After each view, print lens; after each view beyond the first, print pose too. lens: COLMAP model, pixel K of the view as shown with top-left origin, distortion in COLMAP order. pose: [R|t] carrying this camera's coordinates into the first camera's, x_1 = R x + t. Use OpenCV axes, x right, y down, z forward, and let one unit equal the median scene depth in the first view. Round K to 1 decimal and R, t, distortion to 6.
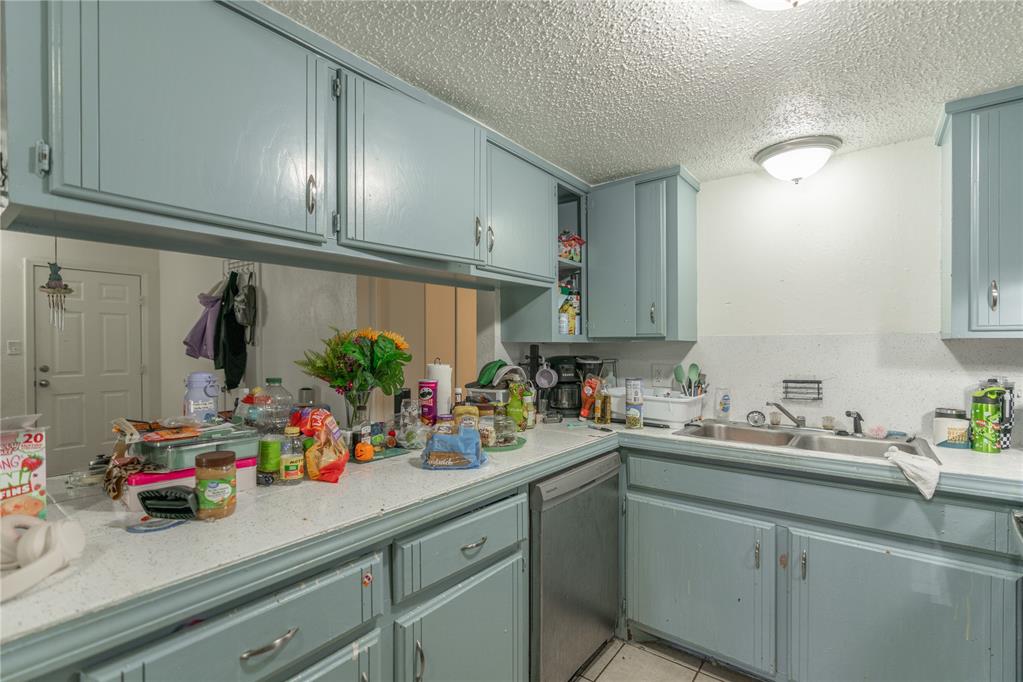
lens RADIAL K [[467.4, 0, 511.3], [0, 467.4, 349.3], [0, 0, 1]] dist [-0.000319, 0.000345]
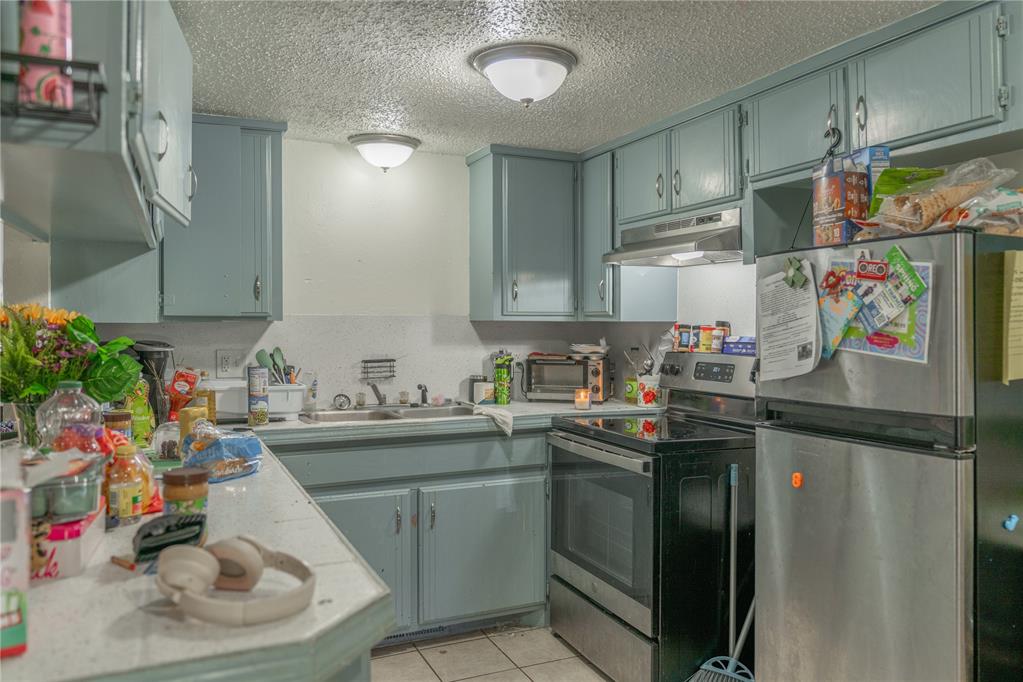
lens RADIAL K [[758.3, 0, 511.6], [0, 758.3, 316.9], [0, 0, 1]] dist [-0.001574, -0.000550]
pose [[0.470076, 0.005519, 0.882609, -0.803987], [0.005436, 0.999943, -0.009148, -0.012113], [-0.882609, 0.009098, 0.470019, -0.052597]]
